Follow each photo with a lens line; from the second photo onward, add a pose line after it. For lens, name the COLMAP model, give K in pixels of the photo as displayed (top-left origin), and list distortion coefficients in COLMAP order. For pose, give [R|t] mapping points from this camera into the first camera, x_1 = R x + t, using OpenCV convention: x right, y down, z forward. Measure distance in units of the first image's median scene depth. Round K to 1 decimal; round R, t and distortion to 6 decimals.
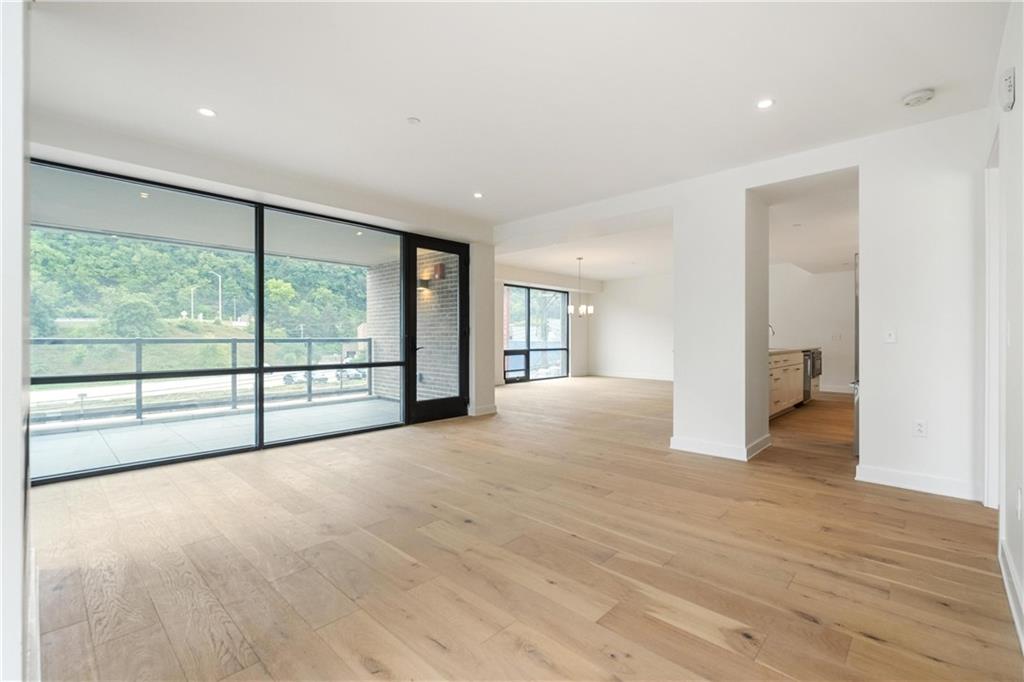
lens RADIAL K [[457.2, 0, 512.0], [0, 457.2, 341.0], [0, 0, 1]] dist [-0.000440, -0.000034]
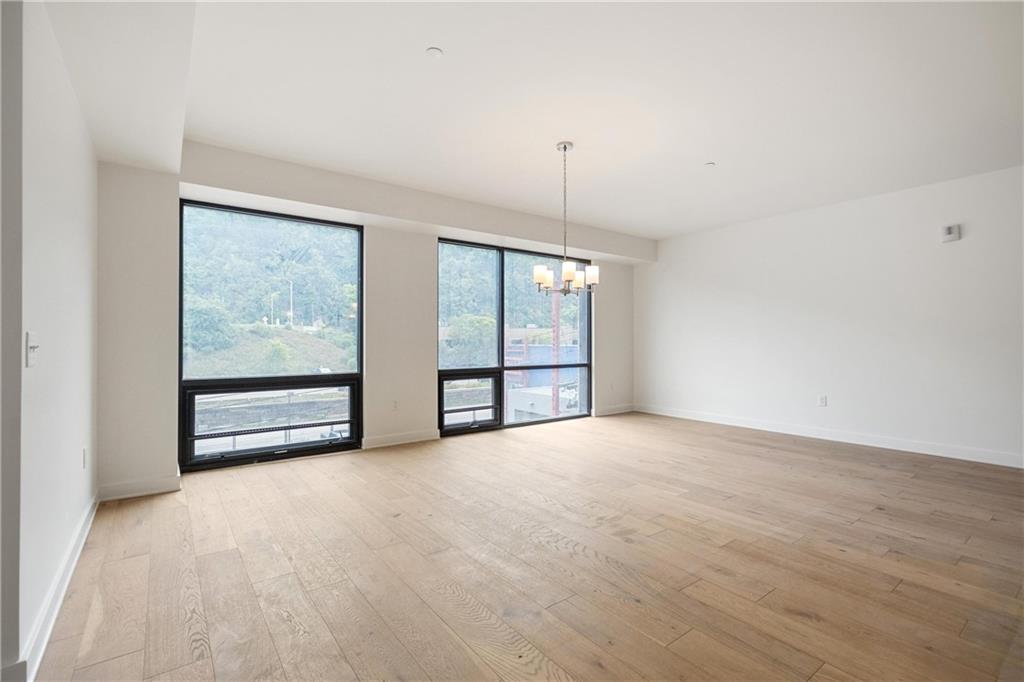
lens RADIAL K [[457.2, 0, 512.0], [0, 457.2, 341.0], [0, 0, 1]] dist [-0.000440, -0.000034]
pose [[0.982972, 0.000243, -0.183755, 0.131023], [-0.002136, 0.999947, -0.010103, -0.005727], [0.183743, 0.010324, 0.982920, 0.446770]]
